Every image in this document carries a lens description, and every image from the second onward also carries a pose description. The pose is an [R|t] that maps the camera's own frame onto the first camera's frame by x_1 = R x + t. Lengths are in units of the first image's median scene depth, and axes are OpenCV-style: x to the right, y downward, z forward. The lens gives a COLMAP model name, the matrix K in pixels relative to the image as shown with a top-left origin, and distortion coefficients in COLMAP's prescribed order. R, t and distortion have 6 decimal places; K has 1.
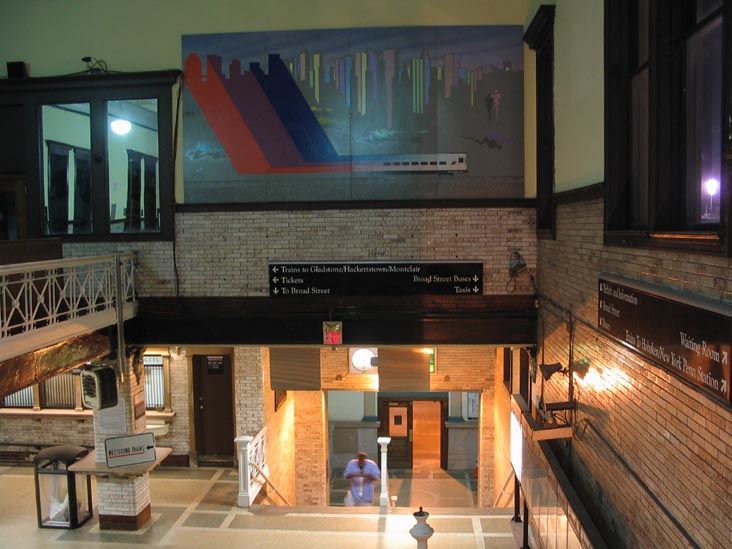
lens RADIAL K [[784.4, 0, 367.2], [0, 784.4, 293.1], [0, 0, 1]] dist [-0.132194, 0.052100]
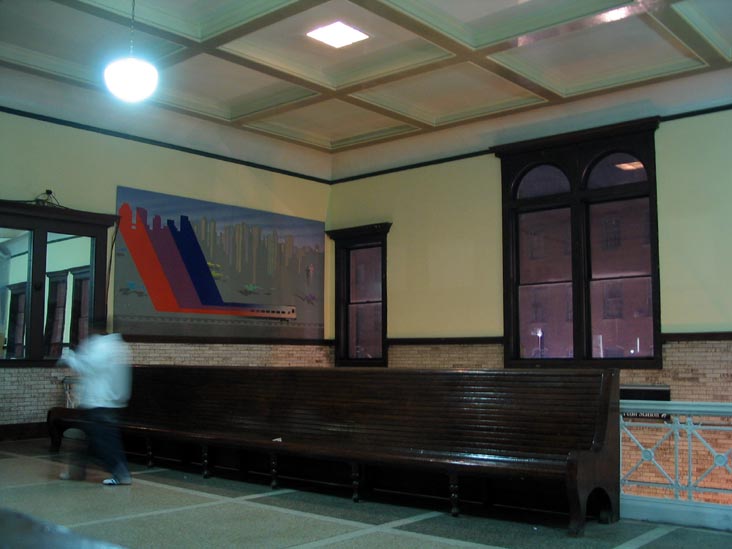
lens RADIAL K [[784.4, 0, 367.2], [0, 784.4, 293.1], [0, 0, 1]] dist [-0.132194, 0.052100]
pose [[0.611645, 0.075787, 0.787494, -0.909118], [0.060289, 0.988041, -0.141913, 0.005834], [-0.788832, 0.134278, 0.599761, 0.043910]]
